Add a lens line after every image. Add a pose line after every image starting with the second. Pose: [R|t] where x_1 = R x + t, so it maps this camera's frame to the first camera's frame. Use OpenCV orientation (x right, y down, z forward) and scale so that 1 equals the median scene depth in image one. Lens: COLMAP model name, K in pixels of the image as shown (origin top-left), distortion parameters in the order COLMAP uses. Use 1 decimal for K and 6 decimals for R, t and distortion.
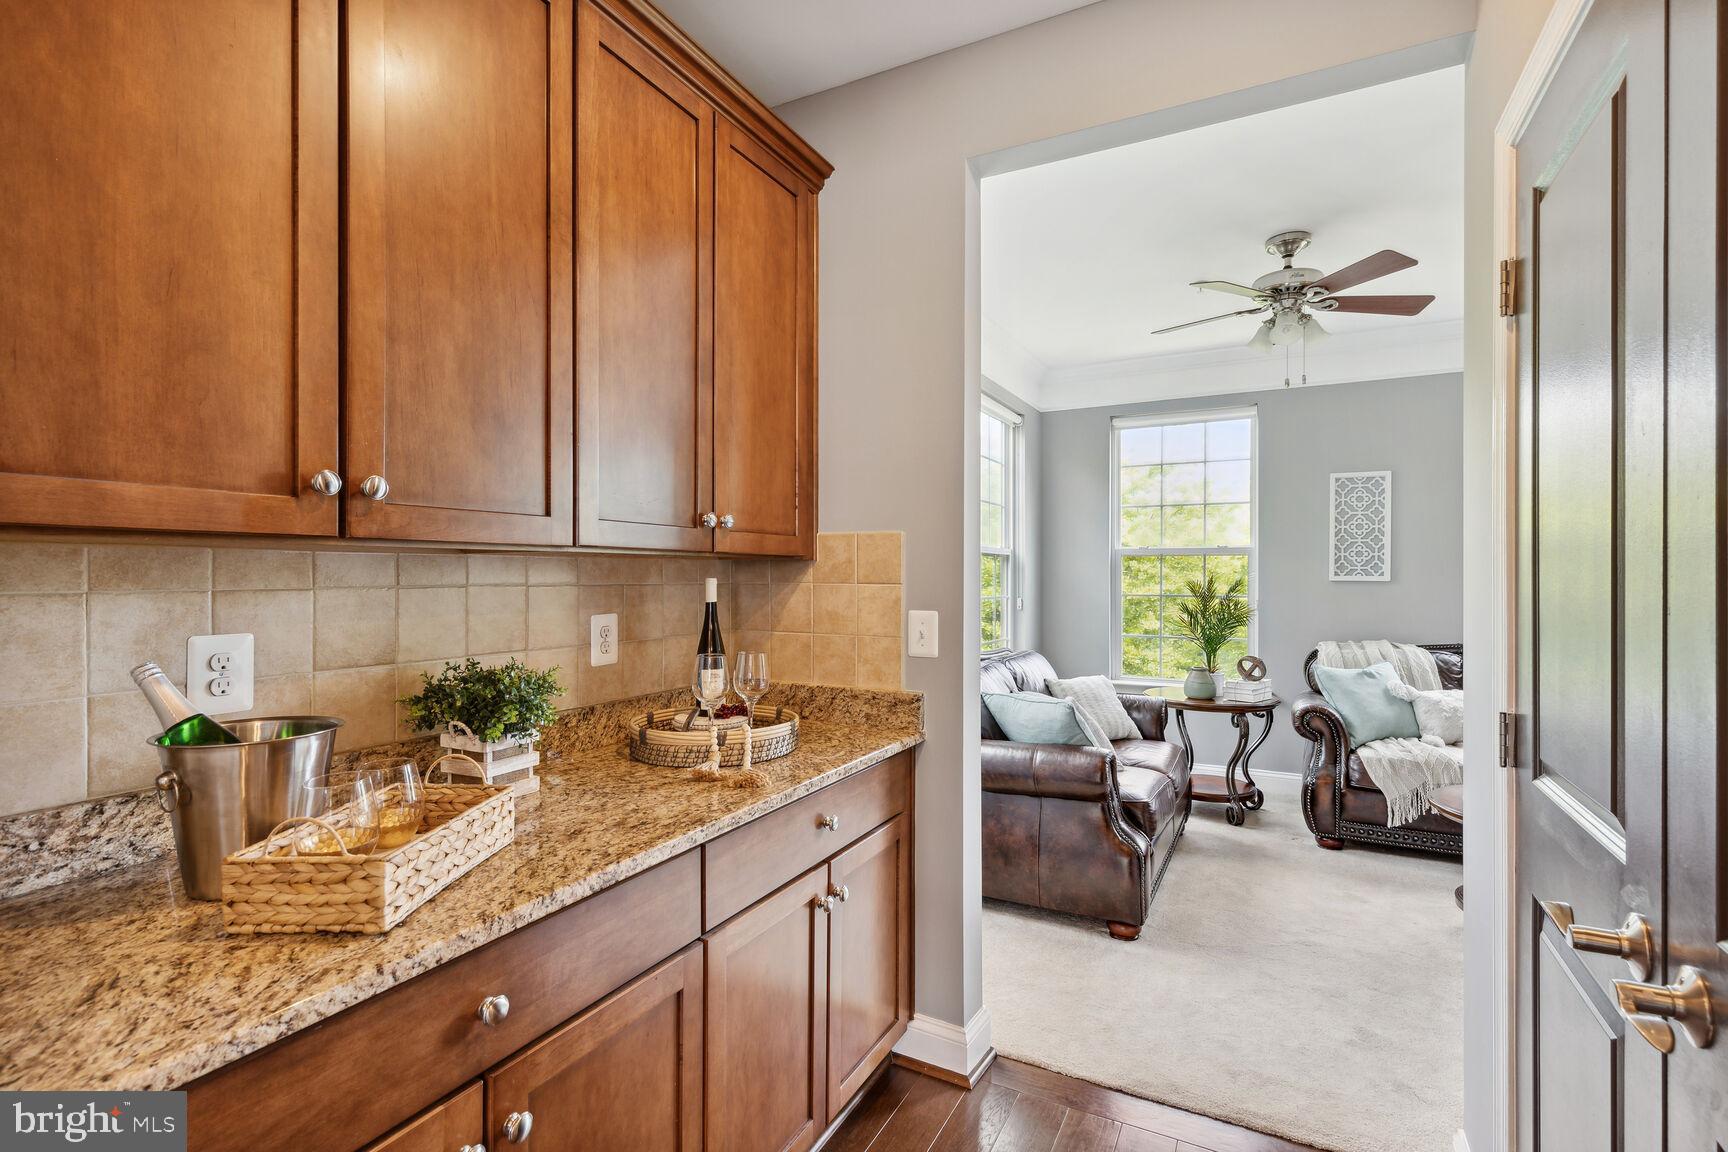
lens RADIAL K [[802.8, 0, 873.6], [0, 802.8, 571.9], [0, 0, 1]] dist [0.001226, 0.000249]
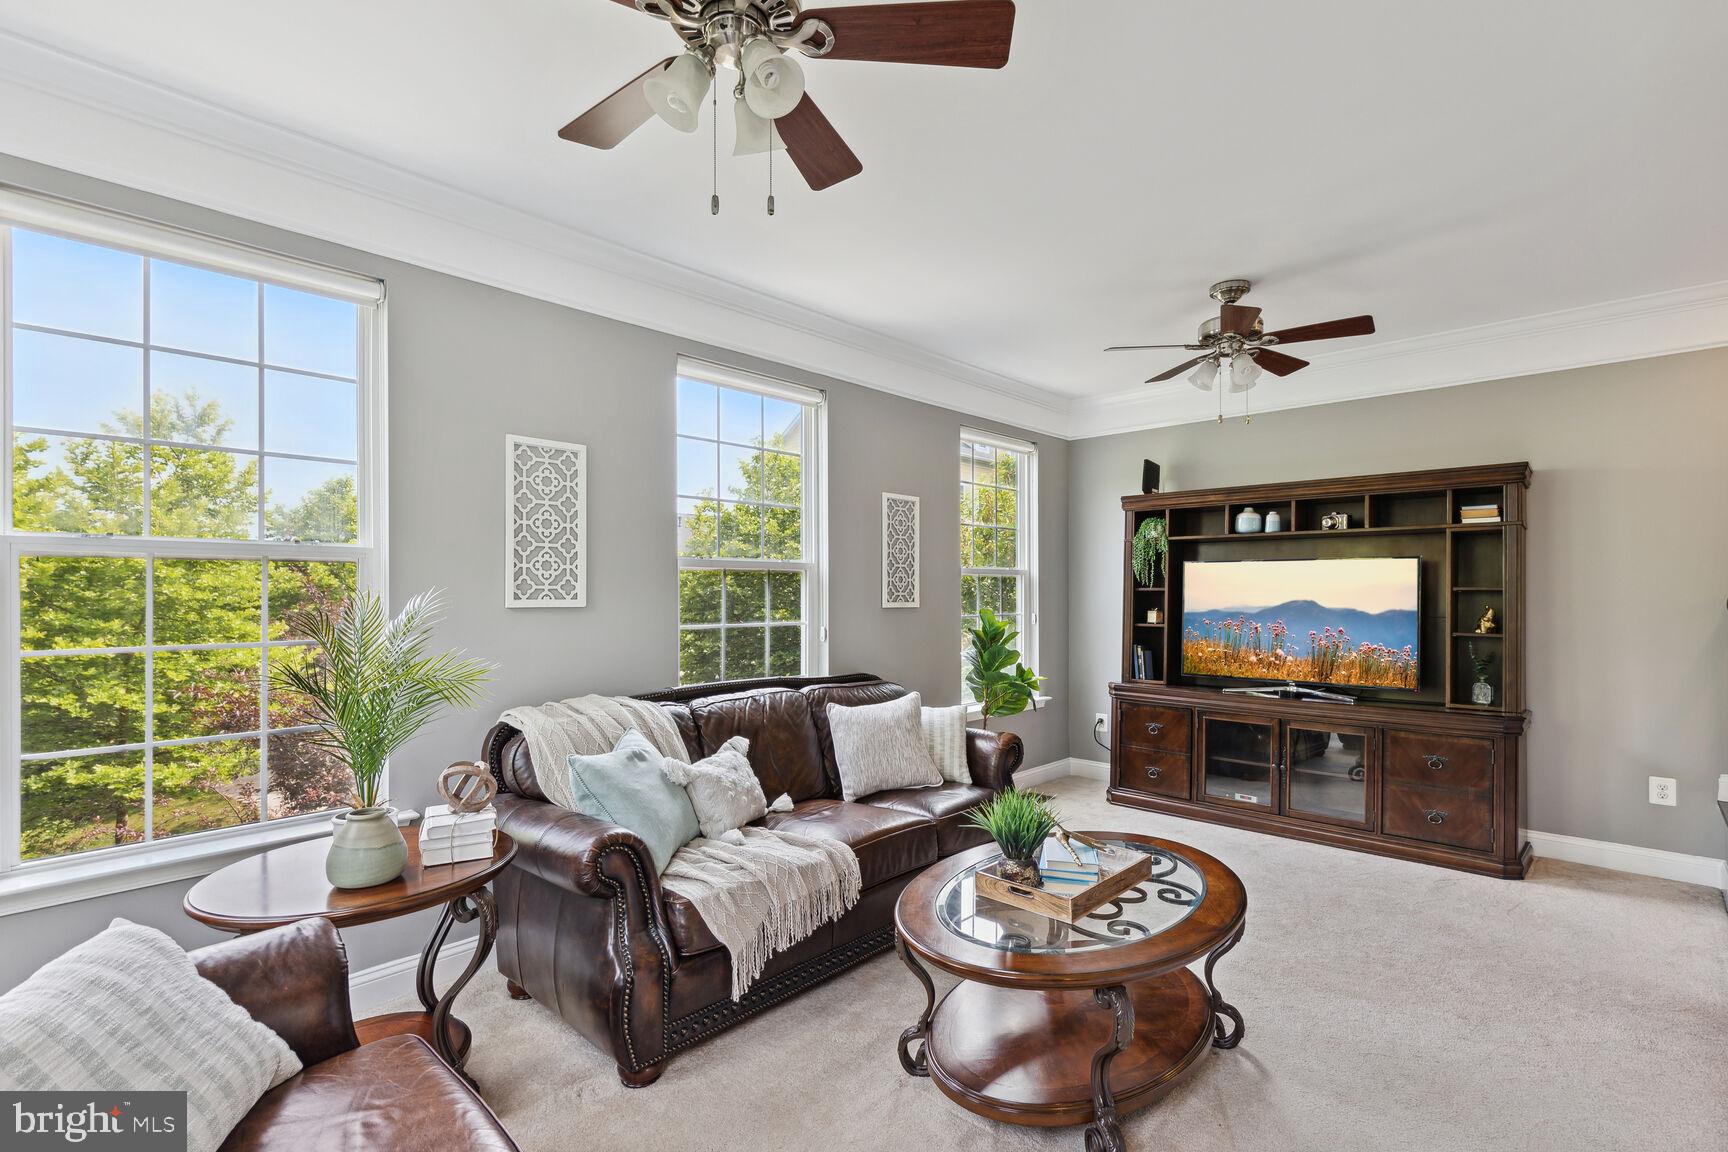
lens RADIAL K [[793.6, 0, 869.9], [0, 793.6, 590.5], [0, 0, 1]] dist [-0.000015, -0.000021]
pose [[0.269508, 0.001650, 0.962997, 0.058883], [0.003687, 0.999989, -0.002745, 0.000397], [-0.962991, 0.004290, 0.269499, 0.584179]]
